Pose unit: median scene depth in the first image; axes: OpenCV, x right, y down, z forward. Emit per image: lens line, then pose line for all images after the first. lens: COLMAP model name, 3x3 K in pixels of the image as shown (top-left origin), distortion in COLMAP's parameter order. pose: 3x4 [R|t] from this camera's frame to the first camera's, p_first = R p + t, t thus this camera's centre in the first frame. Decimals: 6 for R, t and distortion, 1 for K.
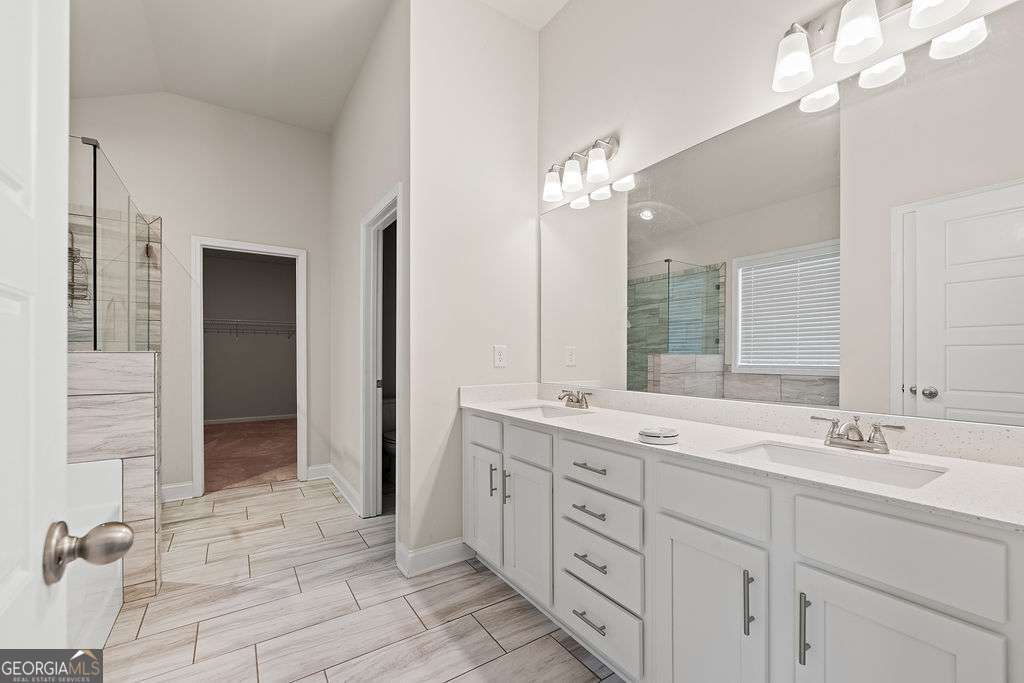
lens RADIAL K [[420.9, 0, 509.8], [0, 420.9, 359.5], [0, 0, 1]] dist [0.000780, 0.000072]
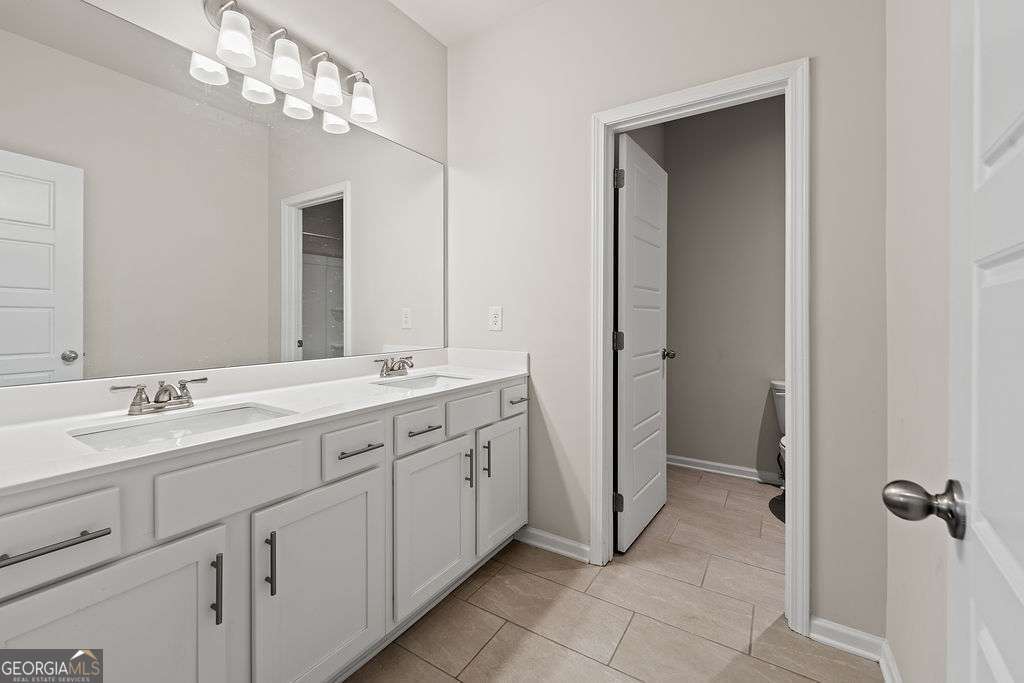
lens RADIAL K [[421.5, 0, 513.0], [0, 421.5, 319.3], [0, 0, 1]] dist [-0.001544, -0.000119]
pose [[-0.410397, -0.003881, 0.911899, -0.552706], [0.004507, 0.999970, 0.006284, -0.009243], [-0.911896, 0.006689, -0.410367, 0.828800]]
